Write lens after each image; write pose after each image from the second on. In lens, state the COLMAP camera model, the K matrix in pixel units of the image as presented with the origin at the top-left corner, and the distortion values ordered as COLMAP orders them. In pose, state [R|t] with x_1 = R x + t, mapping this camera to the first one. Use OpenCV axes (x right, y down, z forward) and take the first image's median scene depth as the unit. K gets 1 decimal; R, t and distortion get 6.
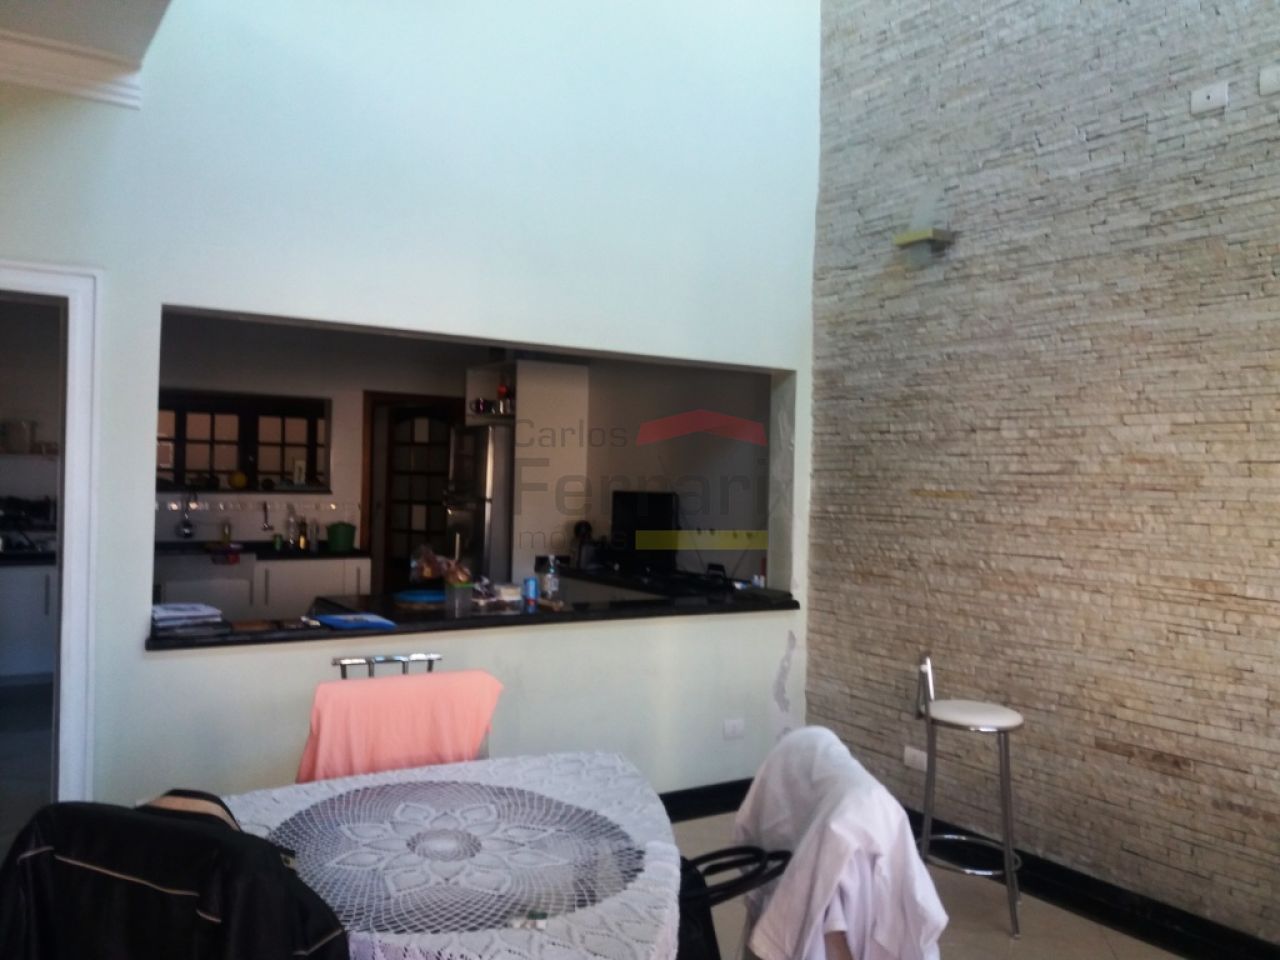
lens RADIAL K [[1030.6, 0, 640.0], [0, 1030.6, 480.0], [0, 0, 1]] dist [0.005203, 0.001231]
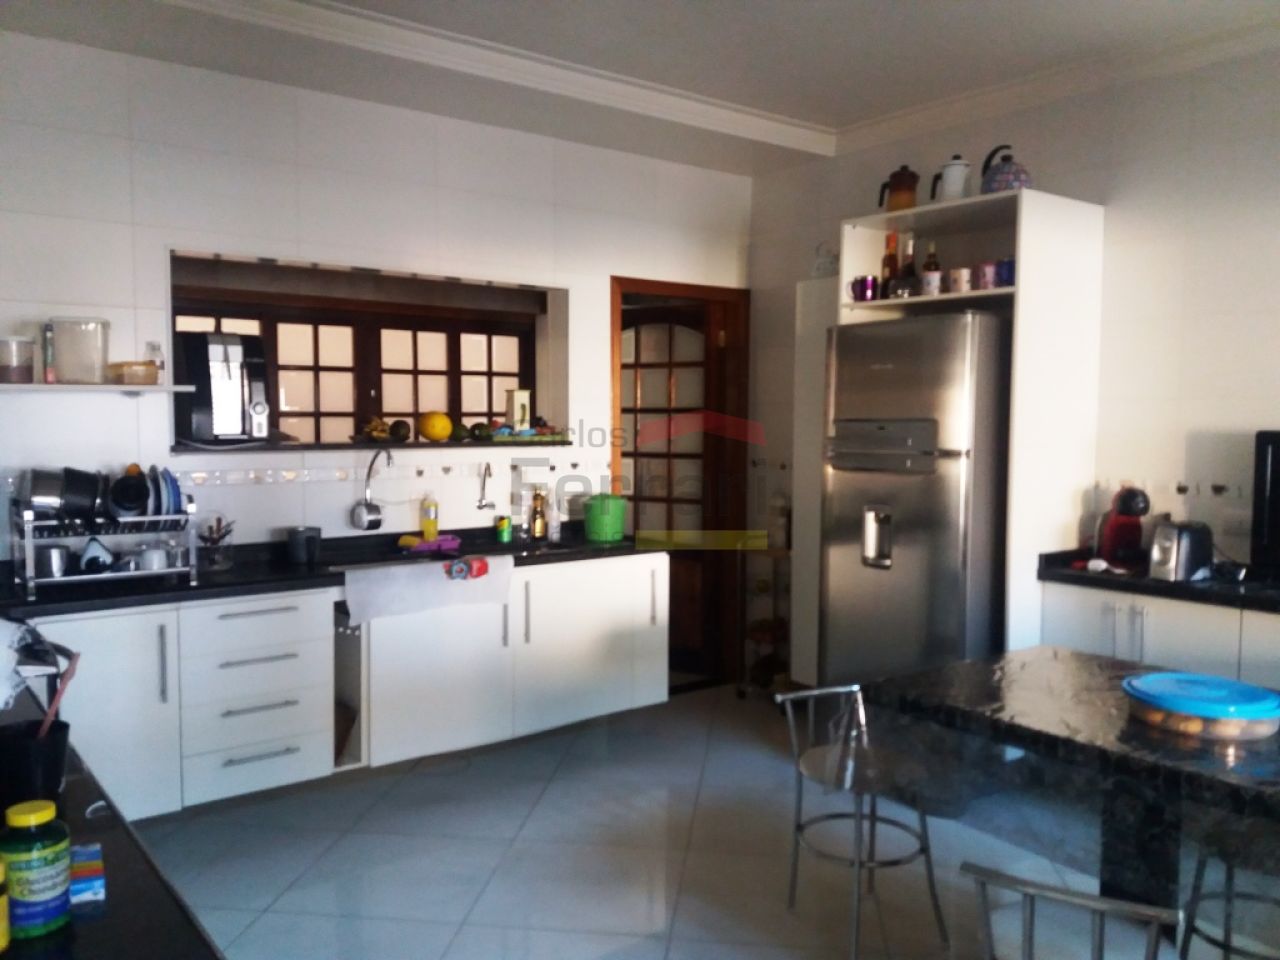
lens RADIAL K [[1045.3, 0, 640.0], [0, 1045.3, 480.0], [0, 0, 1]] dist [0.116921, 0.000516]
pose [[0.997547, -0.028854, 0.063776, -0.310894], [0.024760, 0.997638, 0.064081, -0.005571], [-0.065475, -0.062345, 0.995905, 0.384287]]
